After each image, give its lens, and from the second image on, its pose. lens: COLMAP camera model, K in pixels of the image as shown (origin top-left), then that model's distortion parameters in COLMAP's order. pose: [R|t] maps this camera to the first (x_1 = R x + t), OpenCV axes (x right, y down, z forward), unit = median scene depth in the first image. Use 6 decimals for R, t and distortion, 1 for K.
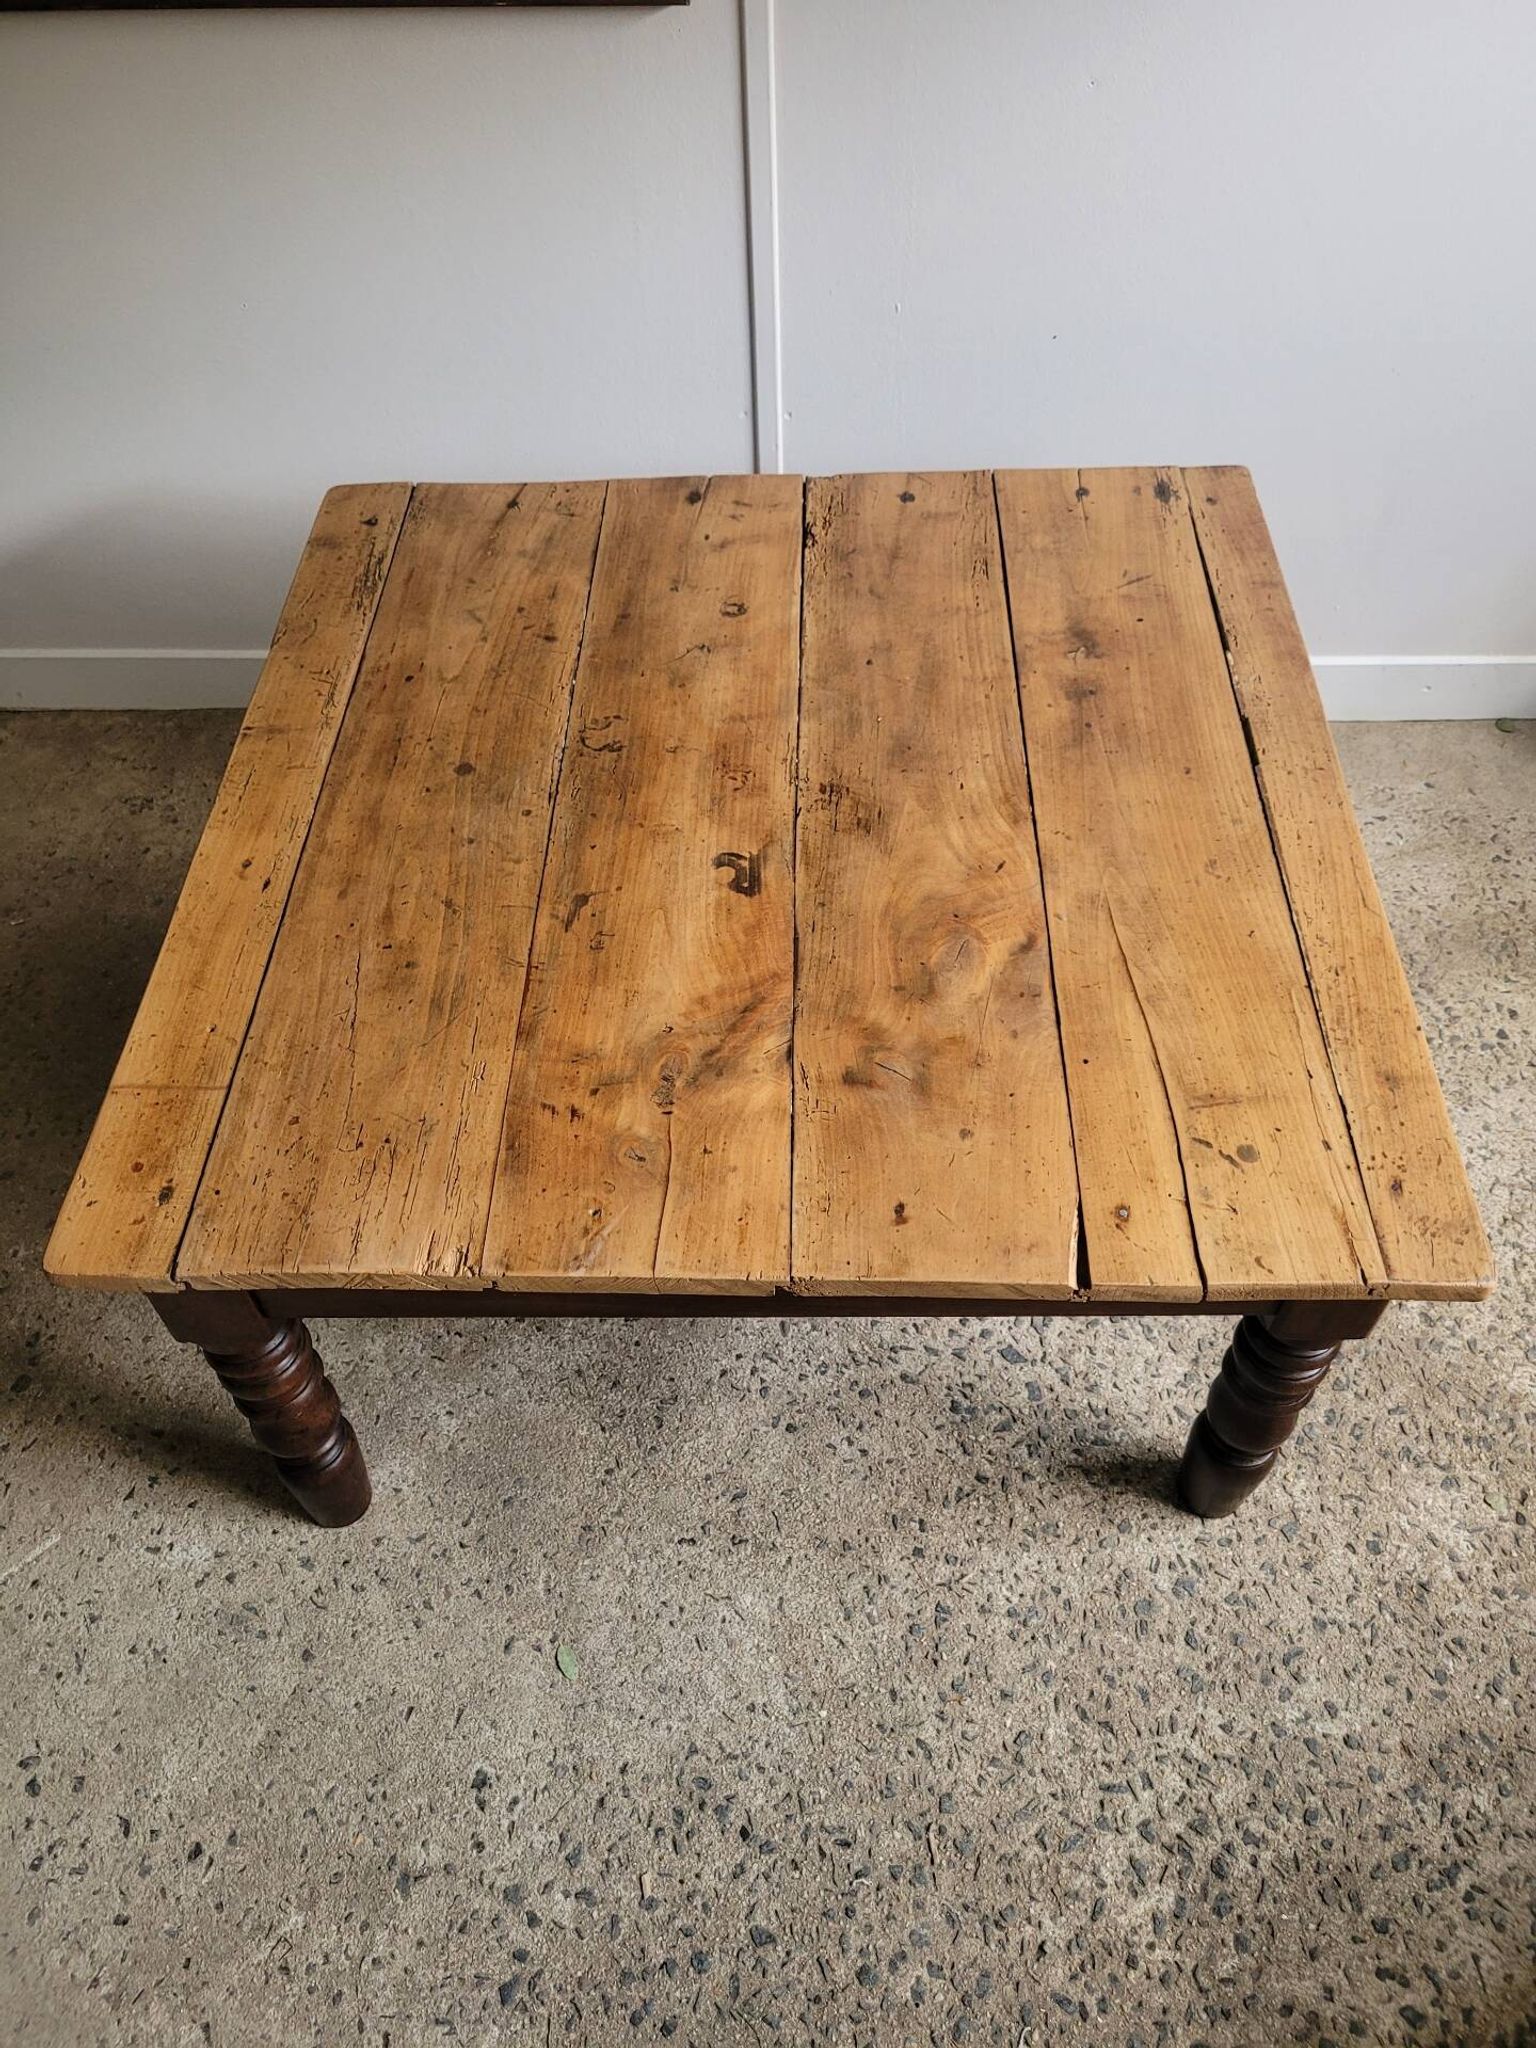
lens RADIAL K [[1557.7, 0, 779.2], [0, 1557.7, 1013.9], [0, 0, 1]] dist [0.057005, -0.058541]
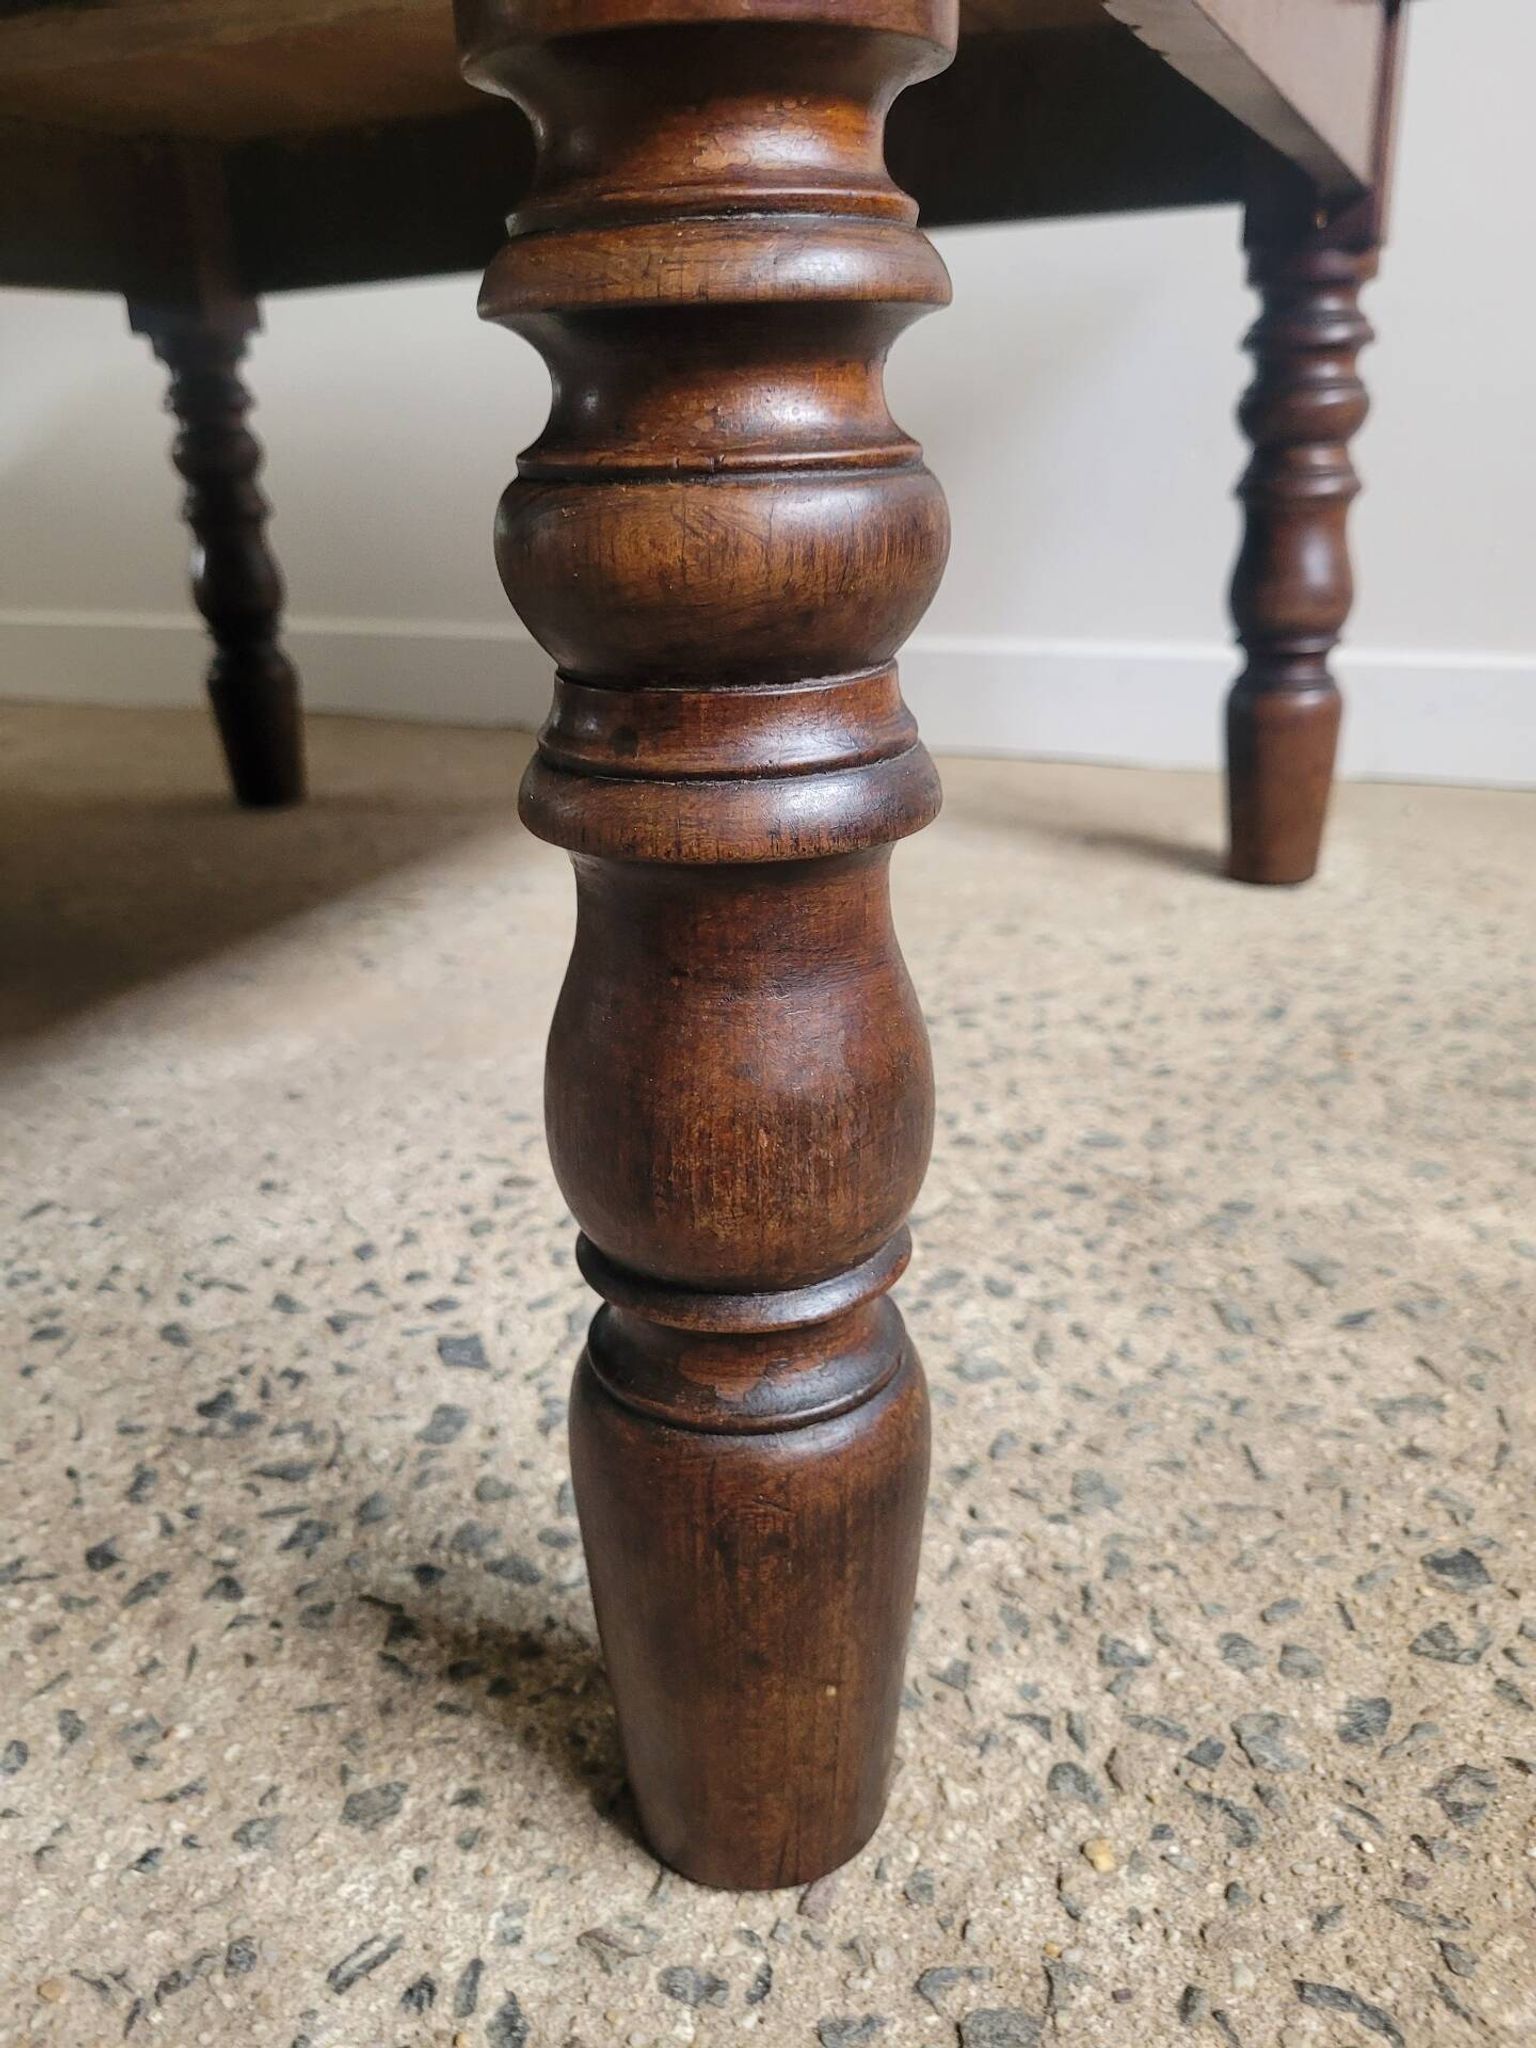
lens RADIAL K [[1615.6, 0, 755.4], [0, 1615.6, 1015.4], [0, 0, 1]] dist [0.006441, -0.012085]
pose [[0.921605, 0.125734, -0.367200, 0.370959], [-0.287203, 0.857290, -0.427280, 0.323862], [0.261073, 0.499244, 0.826194, 0.767471]]
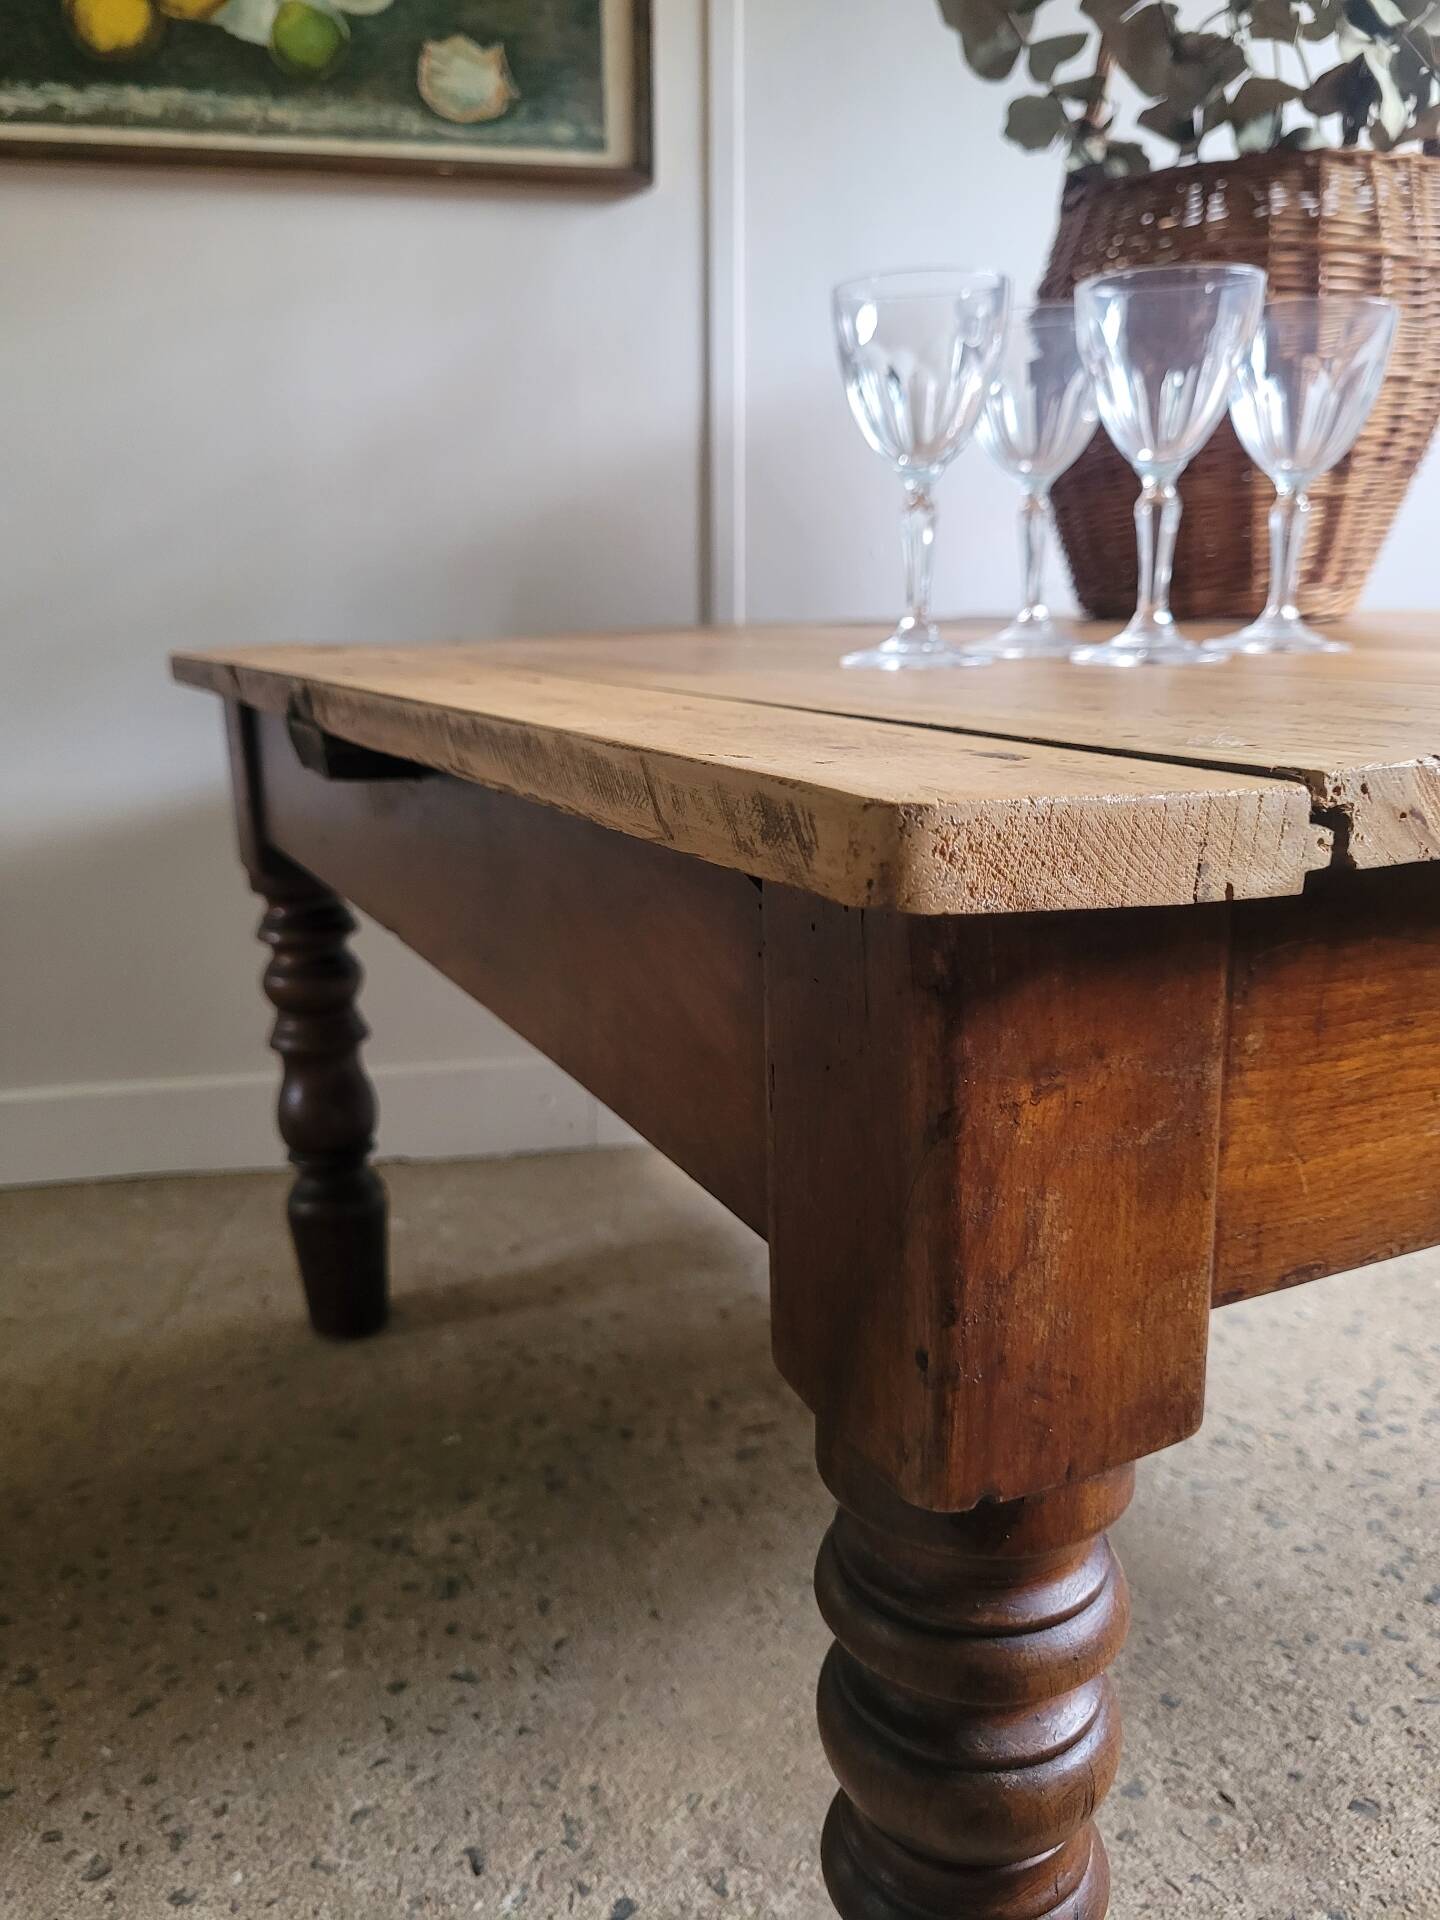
lens RADIAL K [[1501.3, 0, 713.1], [0, 1501.3, 937.2], [0, 0, 1]] dist [0.021414, -0.032289]
pose [[0.975130, -0.042502, 0.217521, -0.248943], [0.164754, 0.795484, -0.583148, 0.226537], [-0.148250, 0.604483, 0.782702, 0.624568]]
